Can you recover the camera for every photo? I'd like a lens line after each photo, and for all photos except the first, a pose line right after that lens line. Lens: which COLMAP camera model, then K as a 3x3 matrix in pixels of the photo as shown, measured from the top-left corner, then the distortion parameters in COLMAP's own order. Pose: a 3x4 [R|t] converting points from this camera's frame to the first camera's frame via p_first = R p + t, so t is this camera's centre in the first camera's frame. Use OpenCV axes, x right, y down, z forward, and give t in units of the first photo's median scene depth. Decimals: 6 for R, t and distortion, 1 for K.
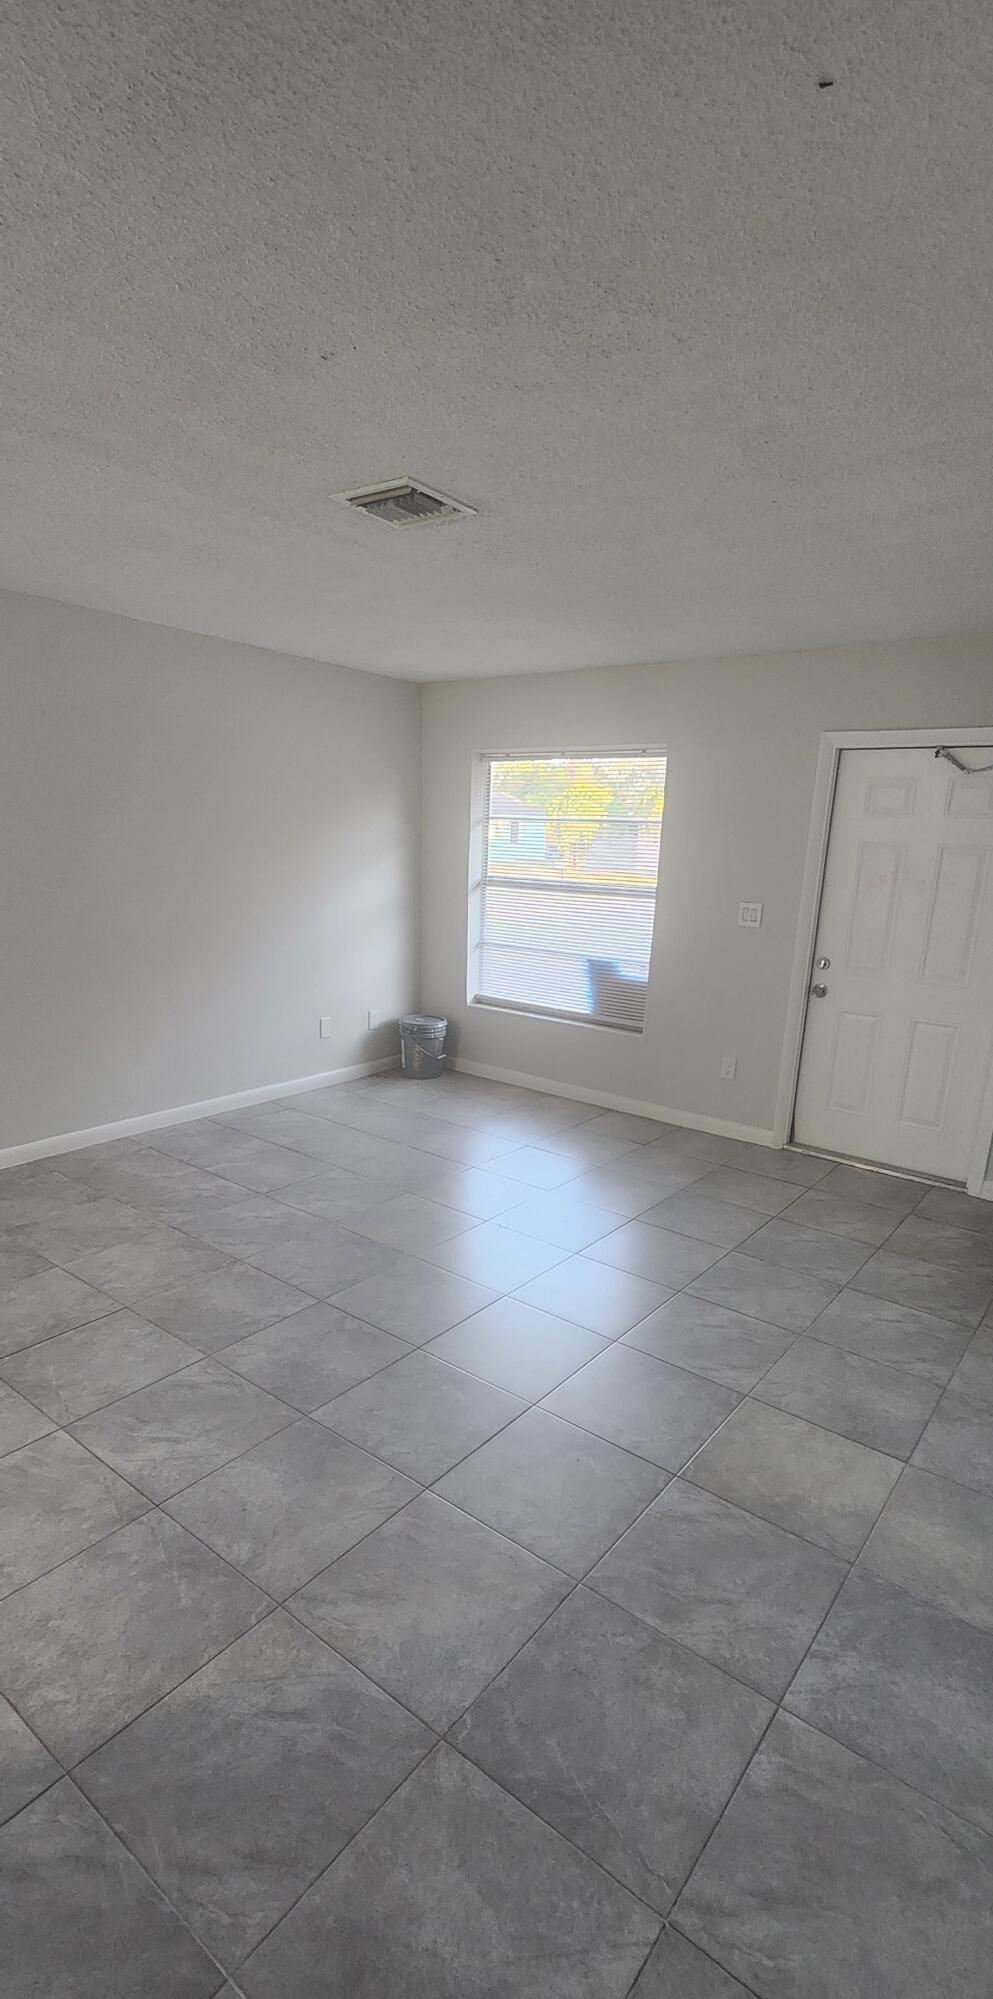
lens RADIAL K [[884.5, 0, 501.9], [0, 884.5, 1075.4], [0, 0, 1]] dist [0.010136, -0.000200]
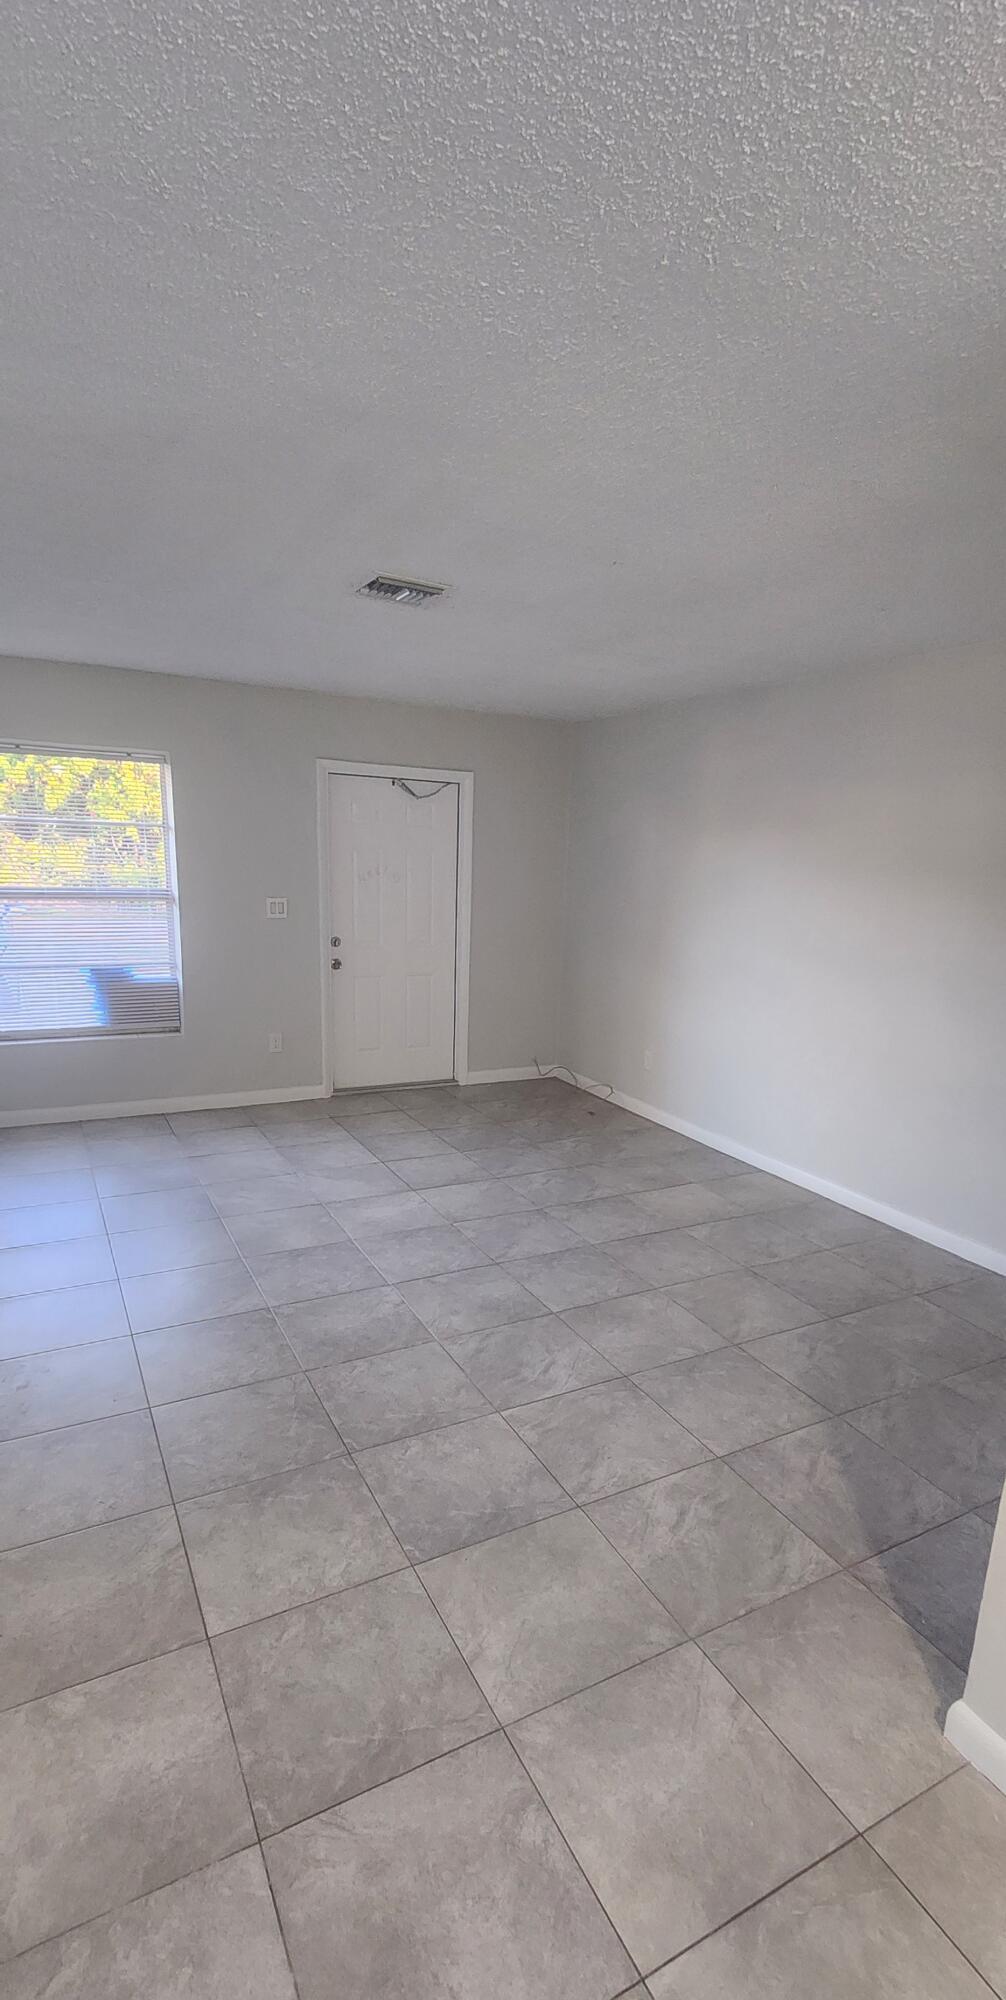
lens RADIAL K [[907.5, 0, 510.1], [0, 907.5, 1074.8], [0, 0, 1]] dist [-0.000102, 0.001031]
pose [[0.430245, -0.235915, 0.871340, -0.697162], [0.216837, 0.963995, 0.153932, -0.089880], [-0.876282, 0.122710, 0.465910, 0.208276]]
